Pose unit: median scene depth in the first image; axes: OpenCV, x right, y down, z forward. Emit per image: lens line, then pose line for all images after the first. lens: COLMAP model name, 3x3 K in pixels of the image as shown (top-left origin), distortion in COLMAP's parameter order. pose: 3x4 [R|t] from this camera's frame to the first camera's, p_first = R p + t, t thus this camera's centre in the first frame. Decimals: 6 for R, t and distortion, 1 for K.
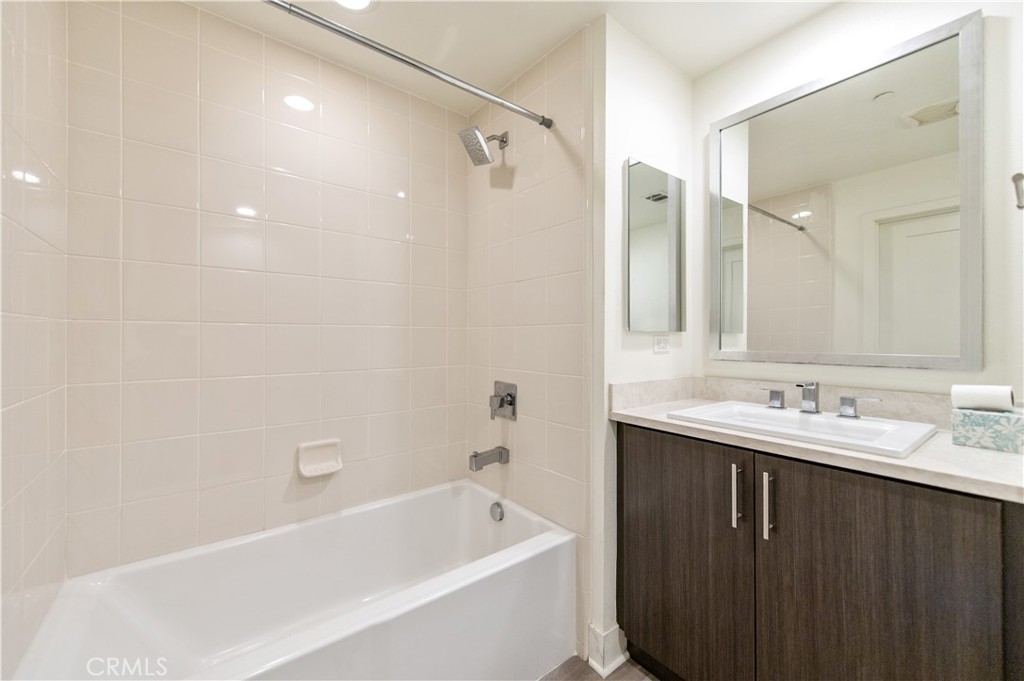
lens RADIAL K [[401.0, 0, 507.2], [0, 401.0, 331.6], [0, 0, 1]] dist [0.003647, -0.000522]
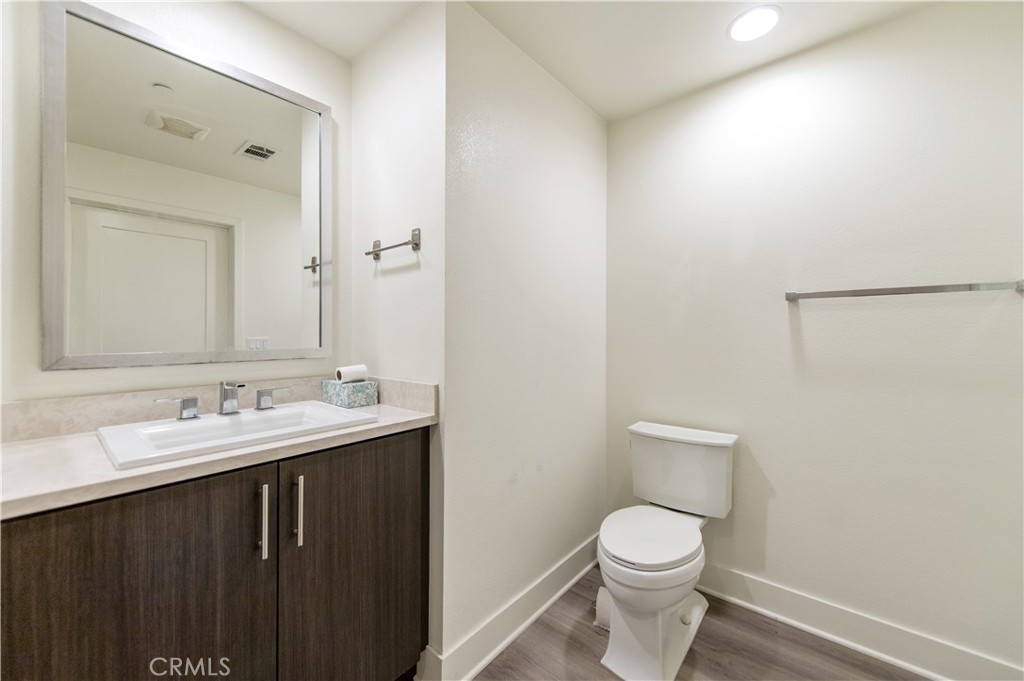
lens RADIAL K [[401.0, 0, 507.5], [0, 401.0, 339.5], [0, 0, 1]] dist [0.003647, -0.000522]
pose [[-0.204255, -0.015205, 0.978800, -0.325170], [-0.010156, 0.999858, 0.013413, 0.008766], [-0.978865, -0.007201, -0.204380, 0.614006]]
